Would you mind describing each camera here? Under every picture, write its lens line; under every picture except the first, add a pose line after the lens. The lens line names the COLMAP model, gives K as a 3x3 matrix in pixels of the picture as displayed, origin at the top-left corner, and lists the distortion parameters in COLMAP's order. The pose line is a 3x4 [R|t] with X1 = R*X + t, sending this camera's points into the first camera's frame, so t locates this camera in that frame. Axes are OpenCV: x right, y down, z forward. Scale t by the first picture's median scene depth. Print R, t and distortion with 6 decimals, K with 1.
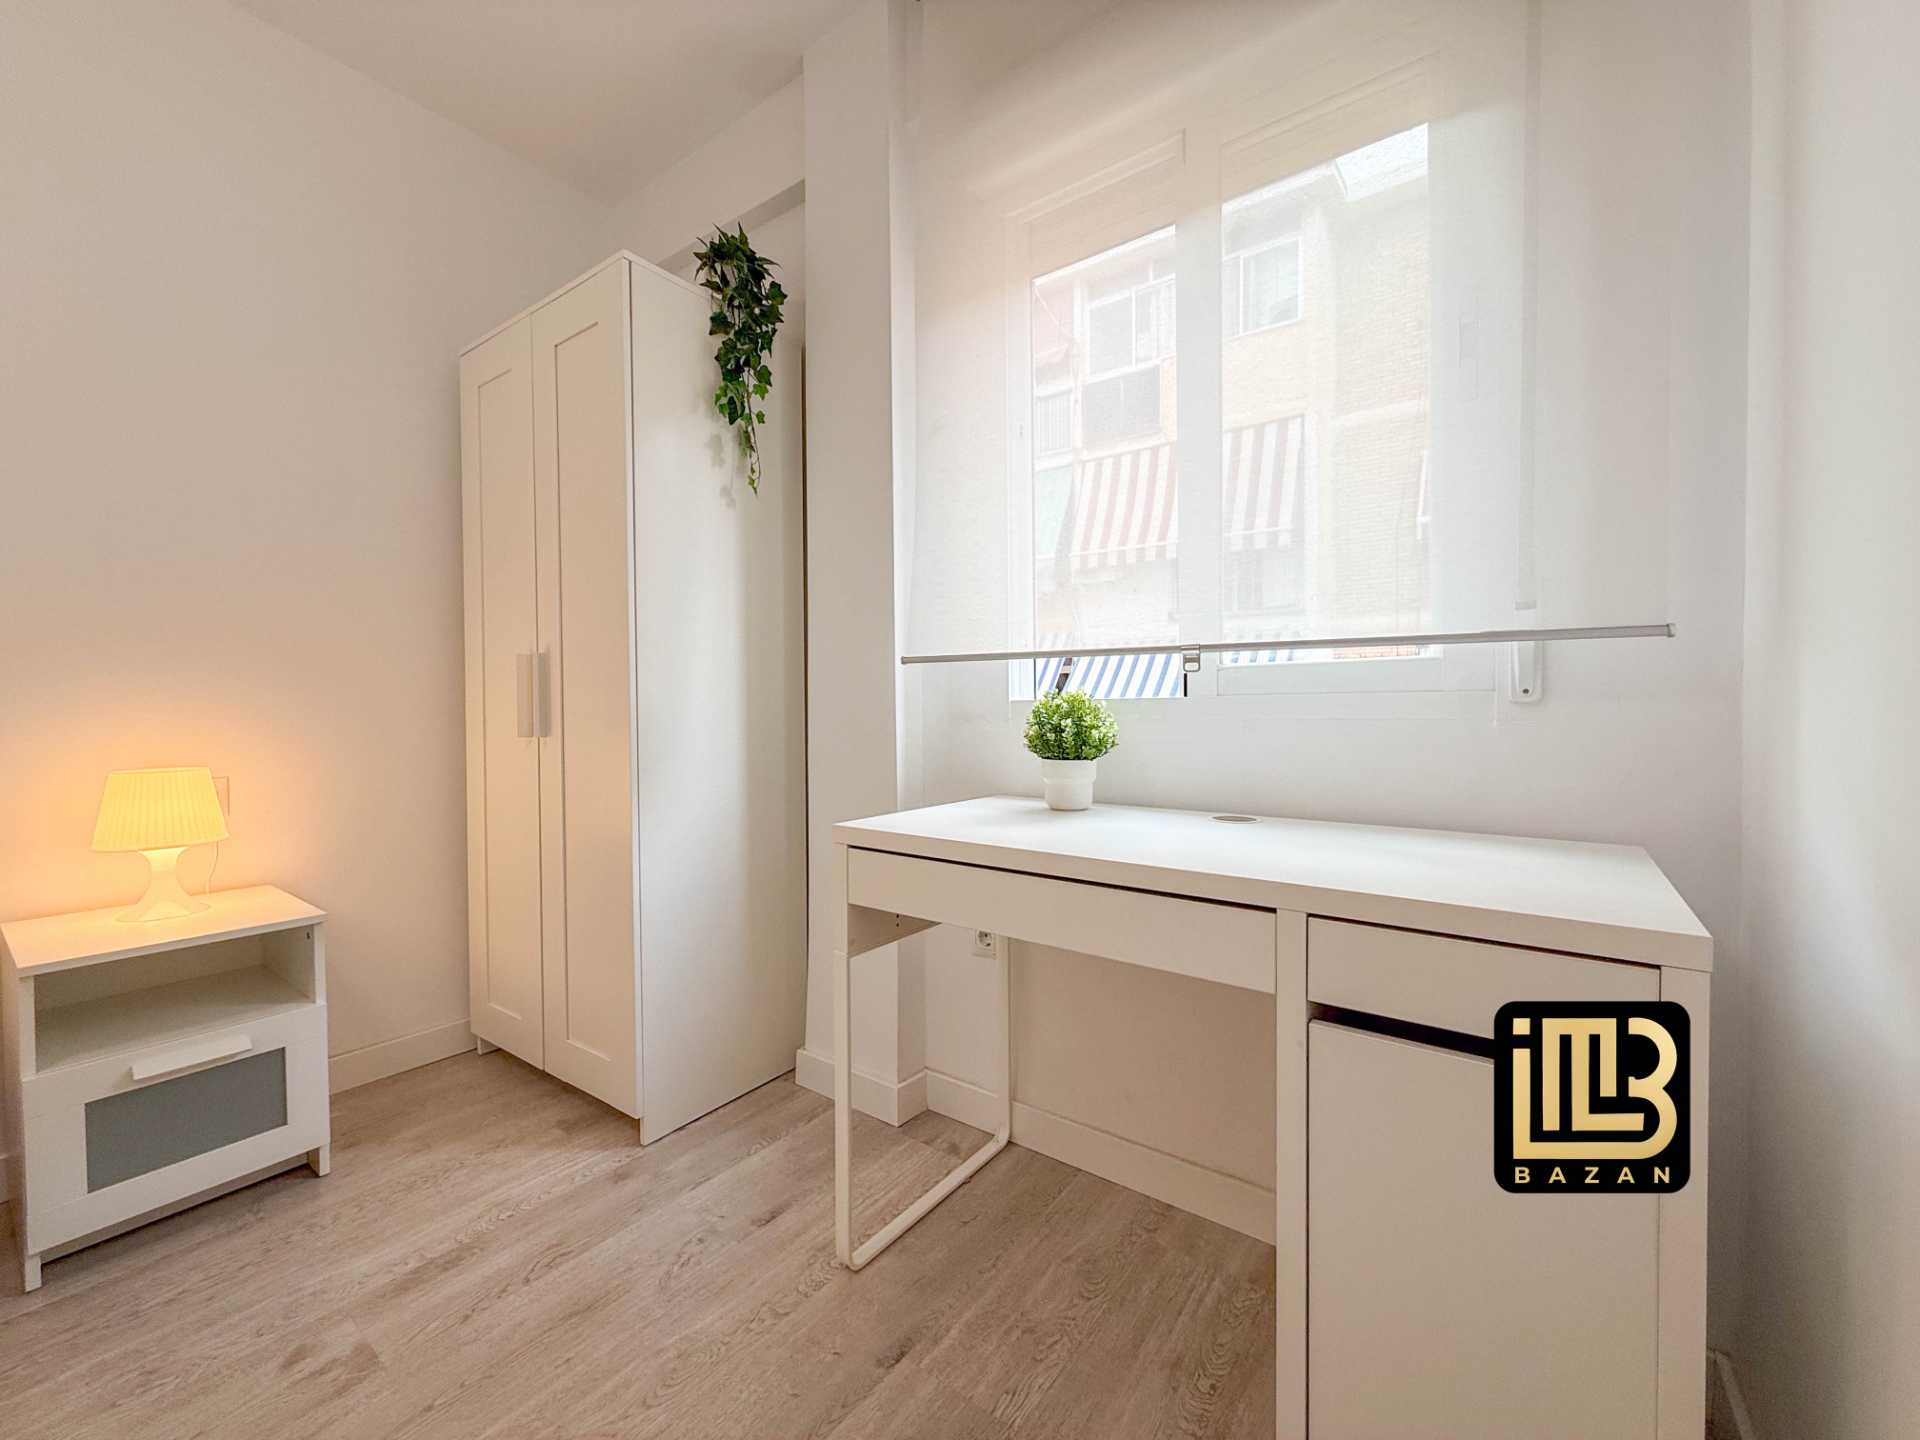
lens RADIAL K [[769.6, 0, 953.2], [0, 769.6, 719.2], [0, 0, 1]] dist [-0.000630, -0.000153]
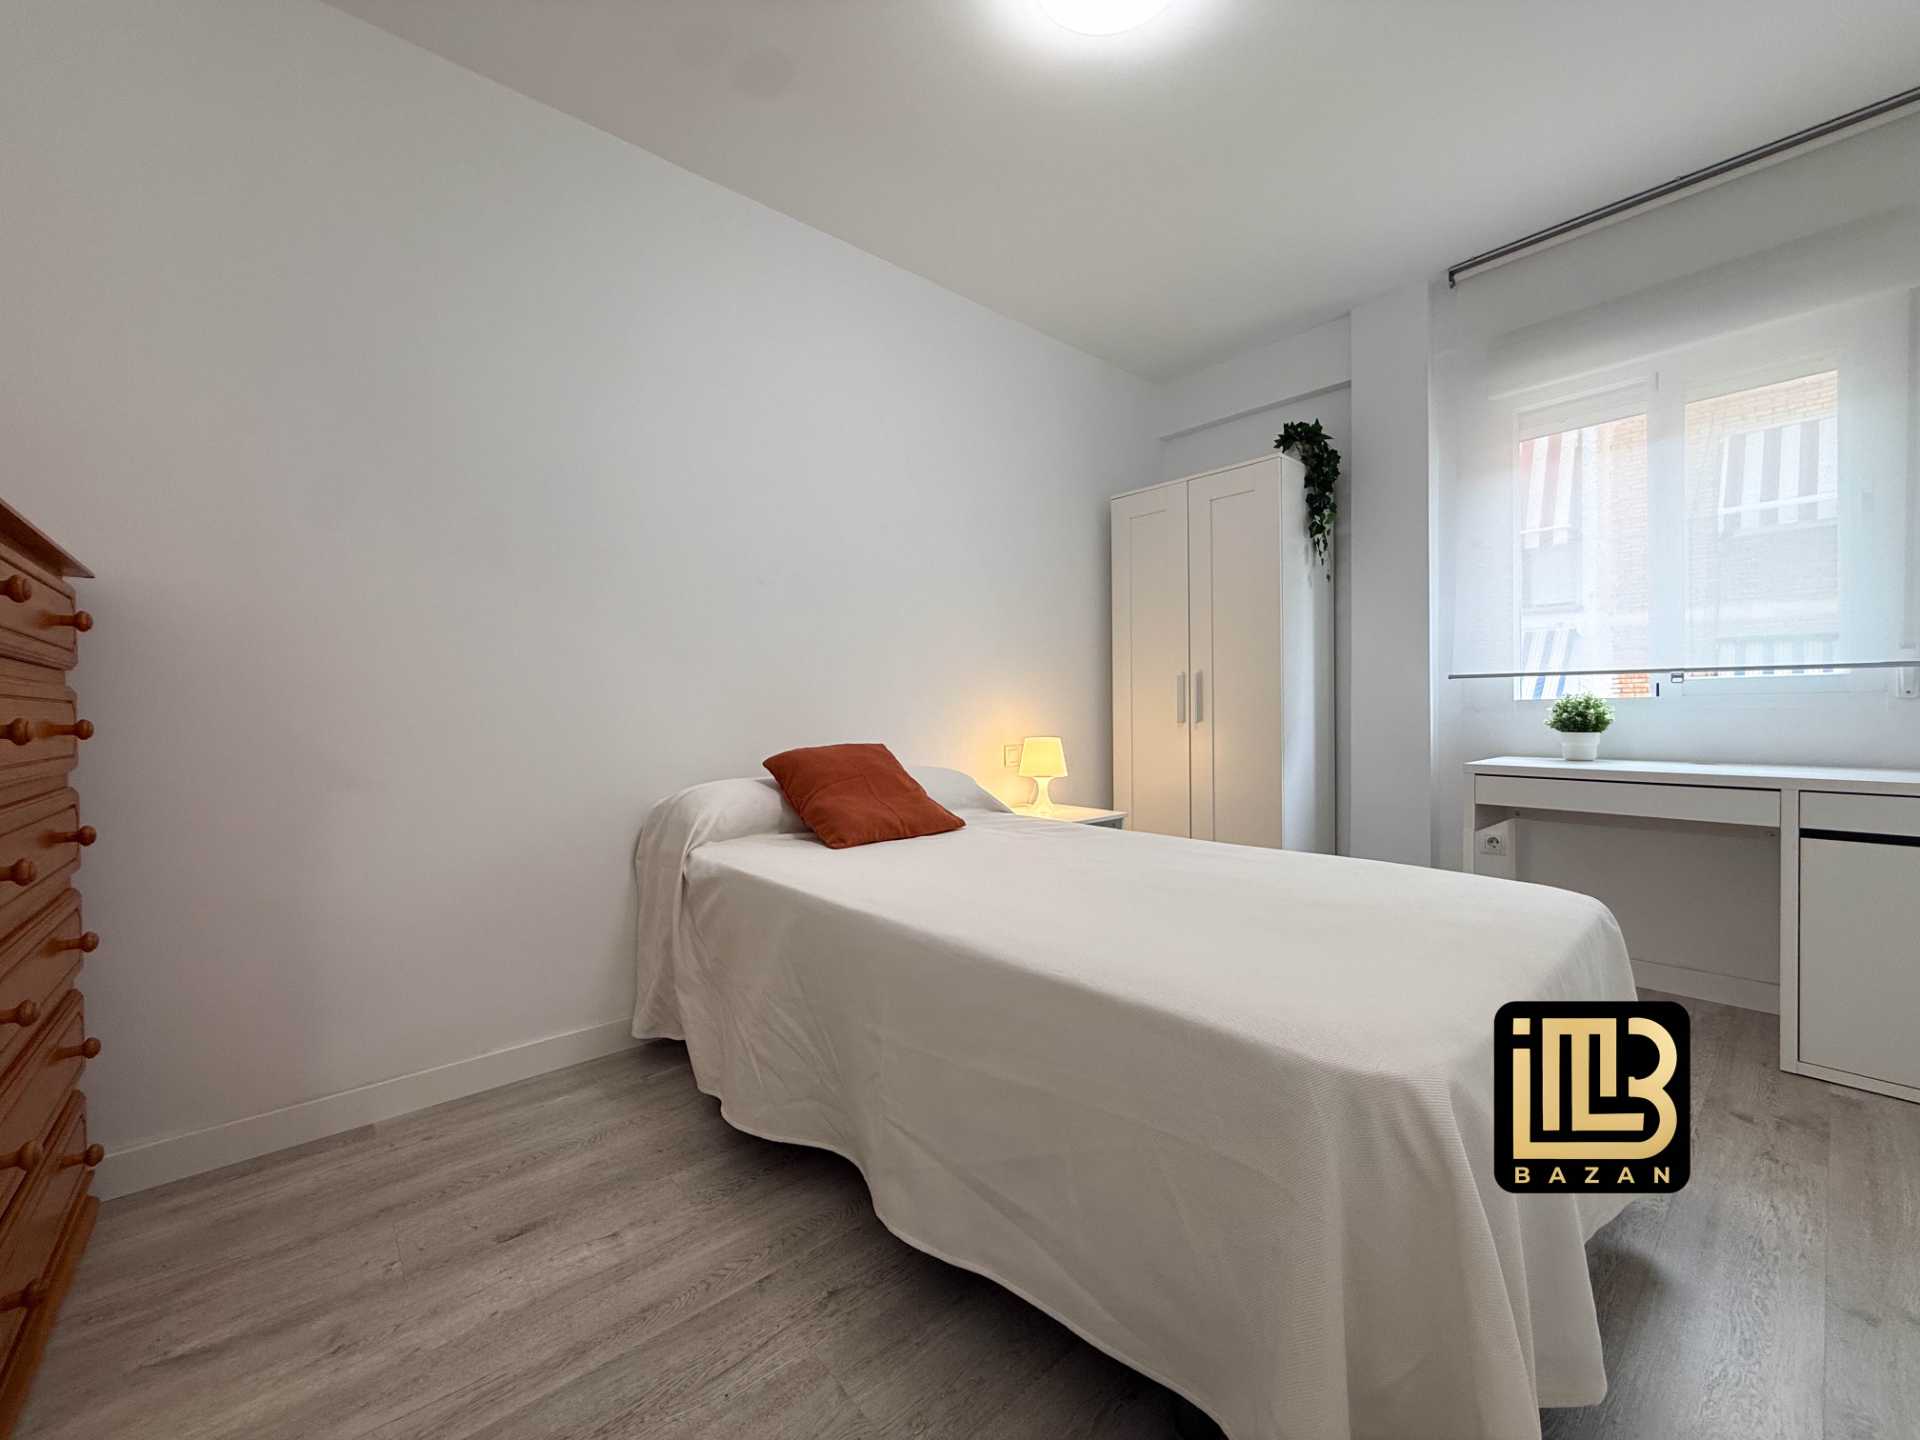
lens RADIAL K [[766.9, 0, 957.5], [0, 766.9, 718.2], [0, 0, 1]] dist [0.001597, -0.000214]
pose [[0.977138, -0.001892, -0.212600, -0.882022], [0.001544, 0.999997, -0.001803, 0.020977], [0.212603, 0.001434, 0.977138, -1.039999]]
